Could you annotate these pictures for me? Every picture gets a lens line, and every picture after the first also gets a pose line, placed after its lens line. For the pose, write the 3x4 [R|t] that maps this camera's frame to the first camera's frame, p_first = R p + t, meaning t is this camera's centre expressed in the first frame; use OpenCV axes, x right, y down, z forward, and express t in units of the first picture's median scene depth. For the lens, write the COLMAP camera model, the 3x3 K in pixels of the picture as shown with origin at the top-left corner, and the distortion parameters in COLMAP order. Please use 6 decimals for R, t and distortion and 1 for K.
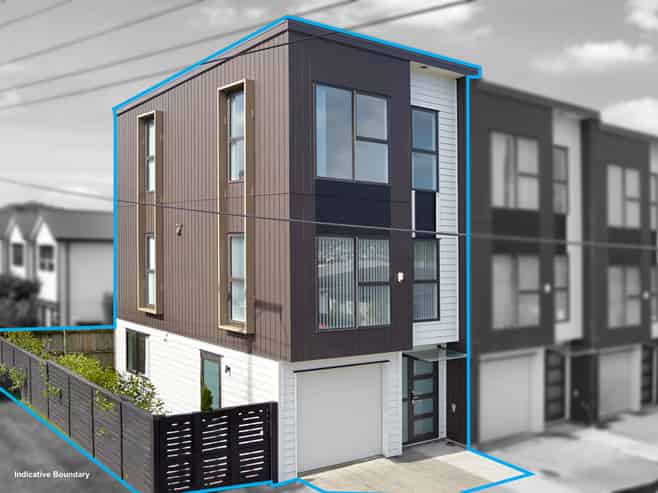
lens RADIAL K [[635.0, 0, 328.3], [0, 635.0, 248.5], [0, 0, 1]] dist [-0.019024, 0.000000]
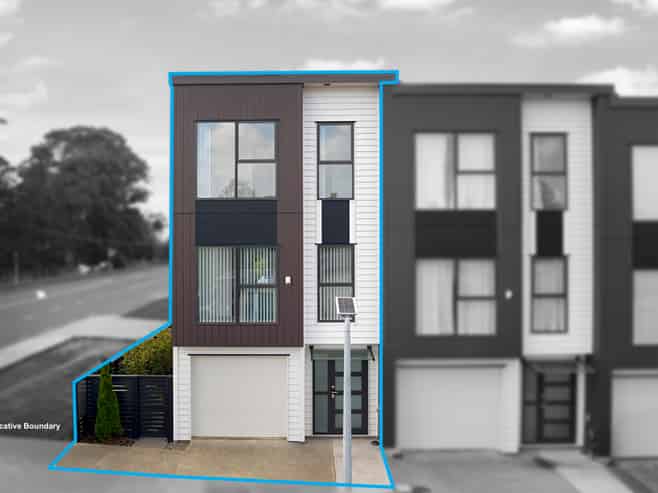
lens RADIAL K [[635.0, 0, 335.4], [0, 635.0, 241.5], [0, 0, 1]] dist [-0.019024, 0.000000]
pose [[0.807068, -0.010779, -0.590360, 0.765718], [0.018297, 0.999810, 0.006759, -0.026712], [0.590174, -0.016257, 0.807112, 0.136474]]
